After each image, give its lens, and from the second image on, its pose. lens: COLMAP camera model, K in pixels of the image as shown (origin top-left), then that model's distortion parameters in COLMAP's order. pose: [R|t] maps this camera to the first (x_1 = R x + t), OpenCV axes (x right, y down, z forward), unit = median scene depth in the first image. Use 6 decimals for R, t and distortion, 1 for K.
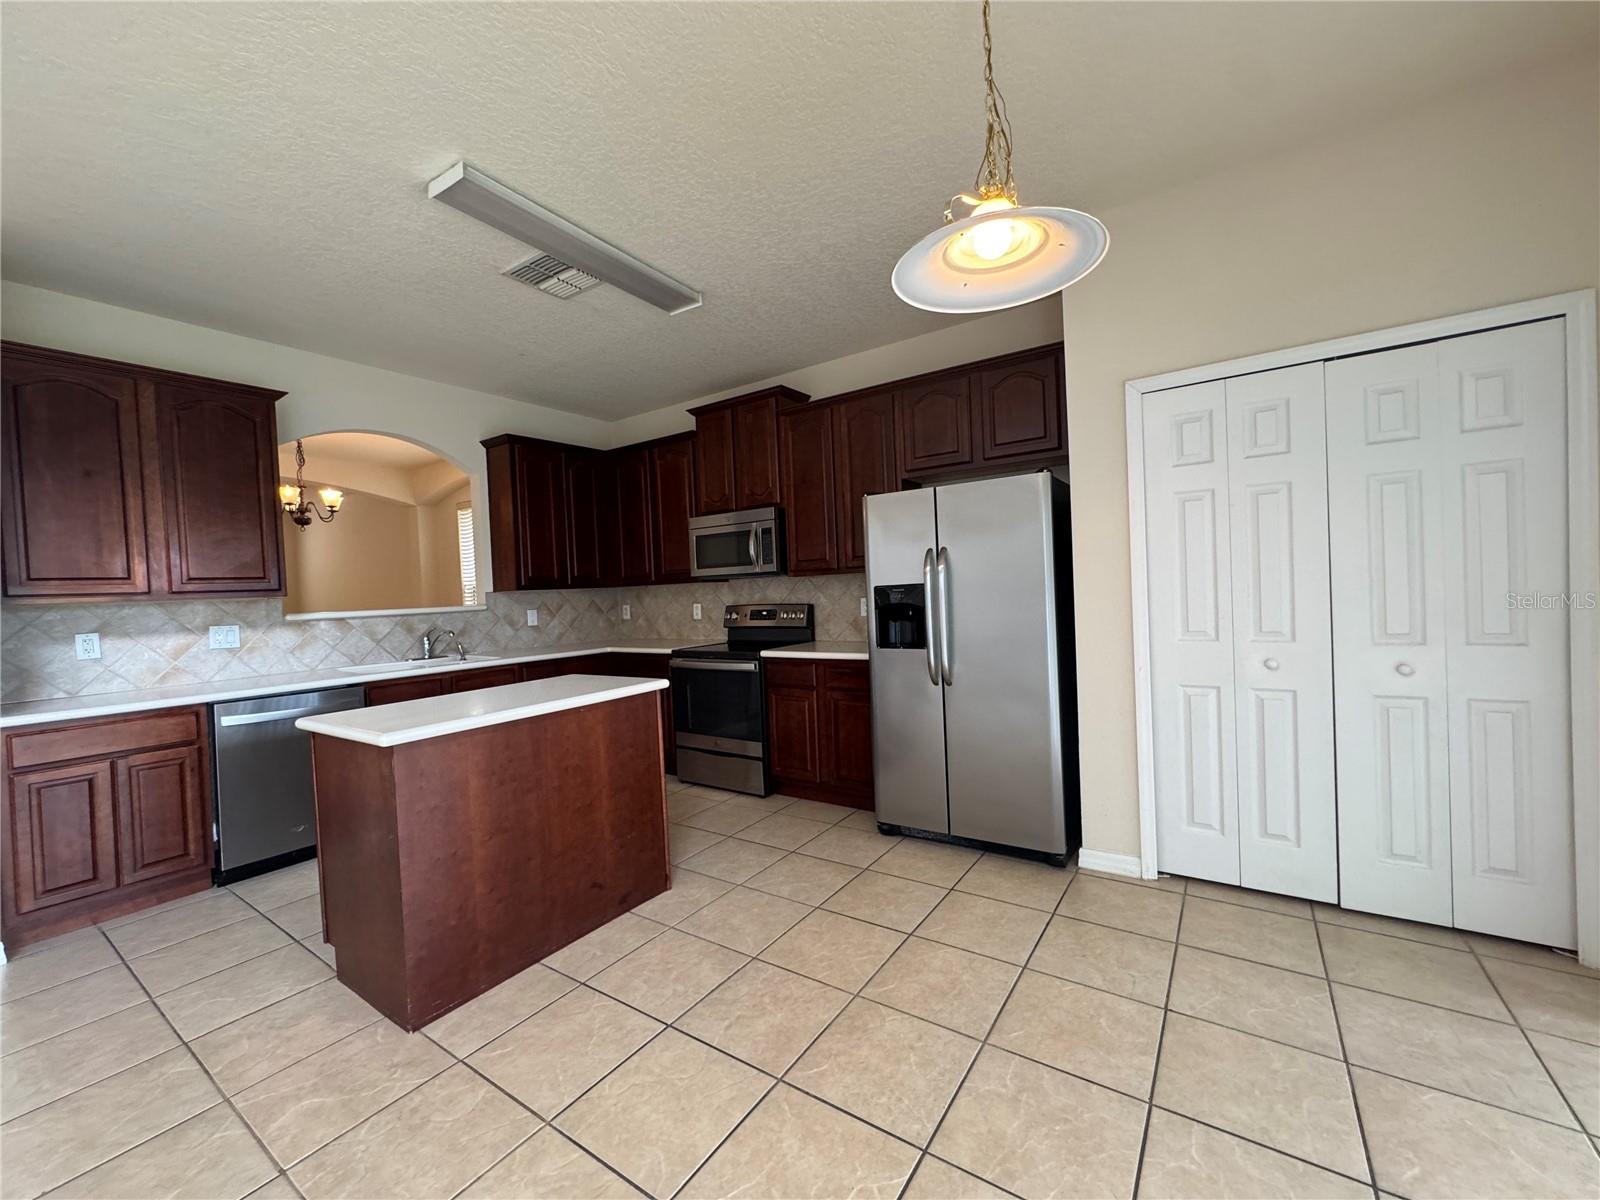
lens RADIAL K [[638.0, 0, 800.0], [0, 638.0, 600.0], [0, 0, 1]] dist [0.001627, 0.000490]
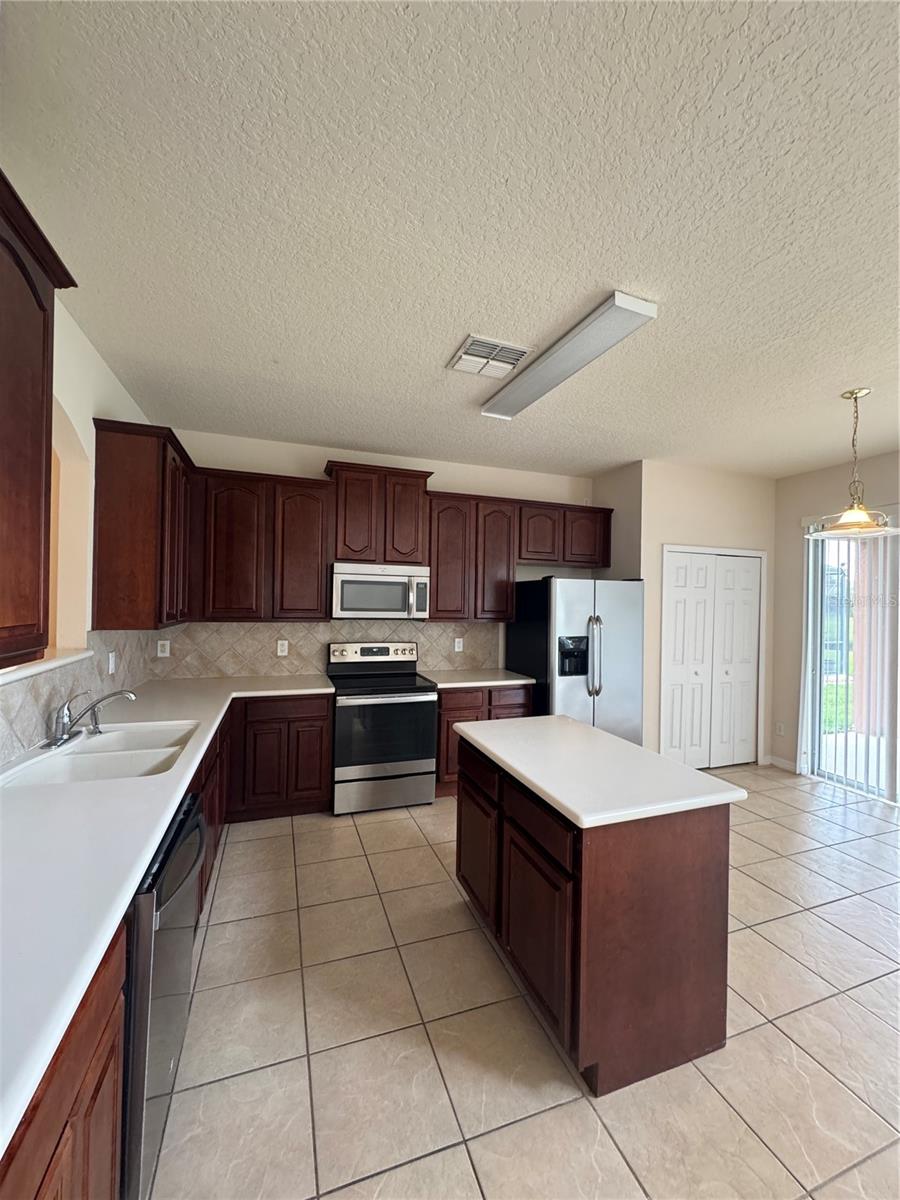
lens RADIAL K [[478.5, 0, 450.0], [0, 478.5, 600.0], [0, 0, 1]] dist [0.001627, 0.000490]
pose [[0.586357, 0.056000, 0.808115, -0.771416], [-0.029551, 0.998422, -0.047745, -0.037021], [-0.809514, 0.004115, 0.587087, 0.413223]]
